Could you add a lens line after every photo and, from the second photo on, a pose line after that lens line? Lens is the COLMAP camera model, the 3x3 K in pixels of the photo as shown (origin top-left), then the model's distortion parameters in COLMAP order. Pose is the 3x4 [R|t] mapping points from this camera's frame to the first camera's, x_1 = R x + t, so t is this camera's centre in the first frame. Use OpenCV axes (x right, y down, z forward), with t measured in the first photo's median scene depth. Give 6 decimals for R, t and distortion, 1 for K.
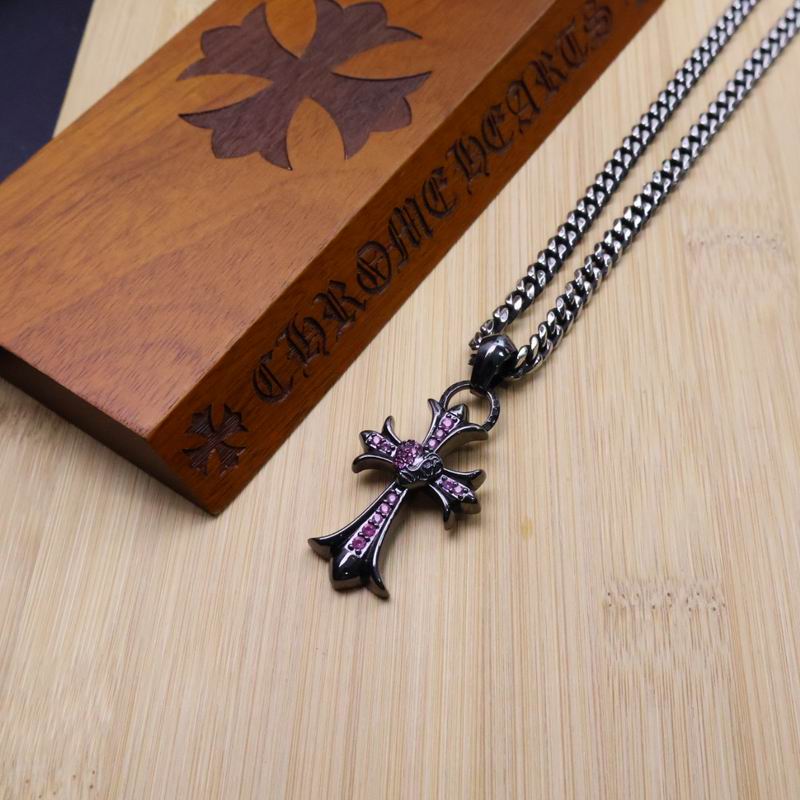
lens RADIAL K [[1089.3, 0, 400.0], [0, 1089.3, 400.0], [0, 0, 1]] dist [0.022530, -0.030562]
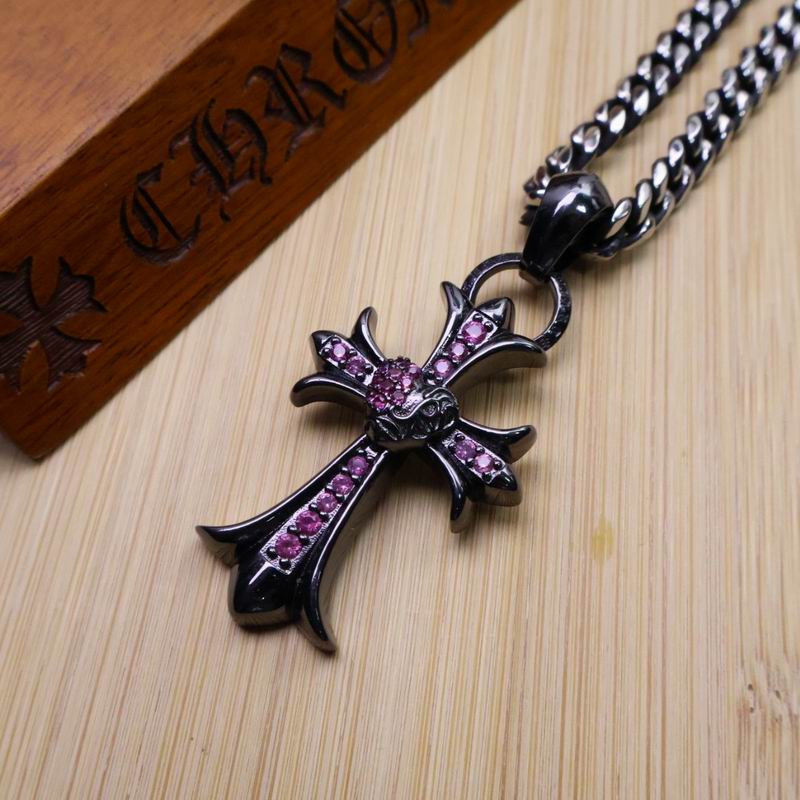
lens RADIAL K [[1089.3, 0, 400.0], [0, 1089.3, 400.0], [0, 0, 1]] dist [0.022530, -0.030562]
pose [[0.996110, 0.087792, 0.007630, 0.006054], [-0.088002, 0.986484, 0.138221, -0.016157], [0.004608, -0.138355, 0.990372, 0.461172]]
